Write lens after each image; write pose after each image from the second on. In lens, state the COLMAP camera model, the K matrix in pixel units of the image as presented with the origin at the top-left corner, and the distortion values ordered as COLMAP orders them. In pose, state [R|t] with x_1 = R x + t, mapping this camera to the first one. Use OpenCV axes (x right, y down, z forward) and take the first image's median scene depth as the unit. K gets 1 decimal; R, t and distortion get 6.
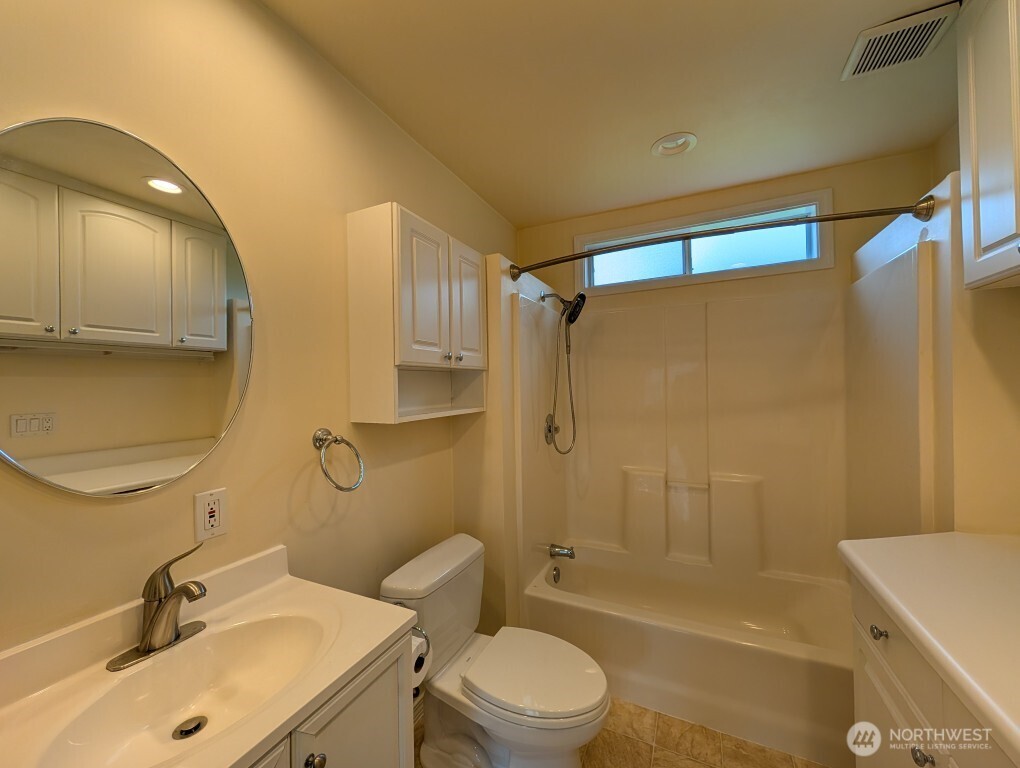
lens RADIAL K [[393.5, 0, 510.0], [0, 393.5, 386.6], [0, 0, 1]] dist [-0.000152, -0.000231]
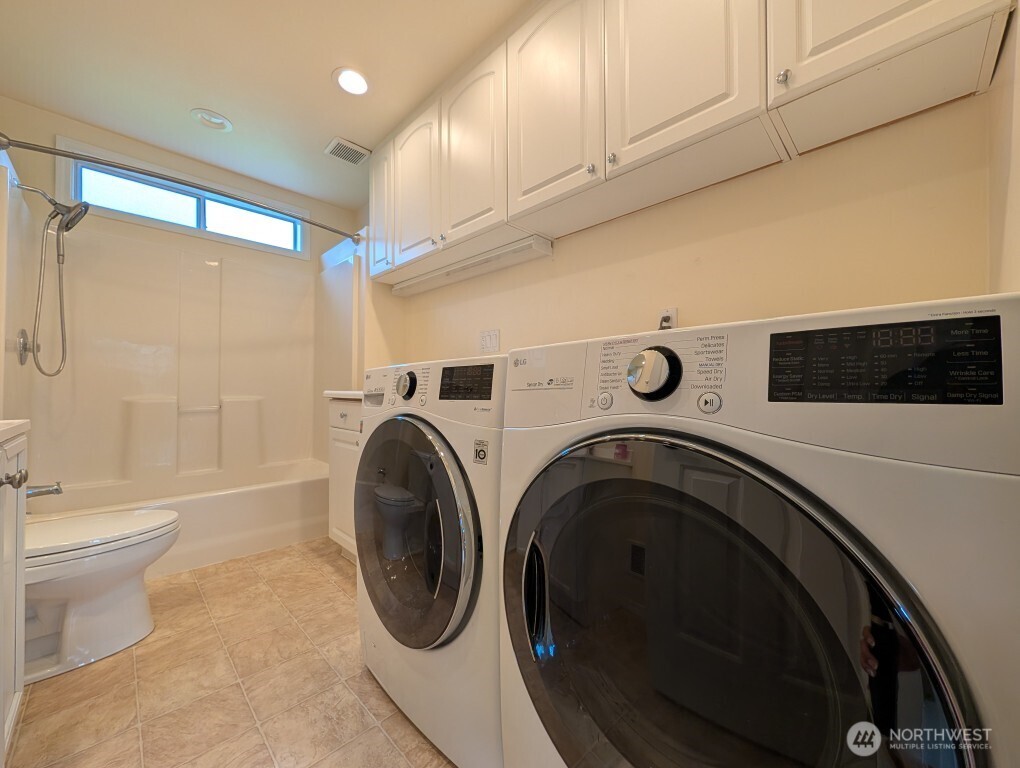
lens RADIAL K [[393.5, 0, 510.0], [0, 393.5, 386.6], [0, 0, 1]] dist [-0.000152, -0.000231]
pose [[0.338552, 0.020093, 0.940733, -0.375403], [-0.011404, 0.999786, -0.017250, 0.219222], [-0.940879, -0.004888, 0.338709, -0.288008]]
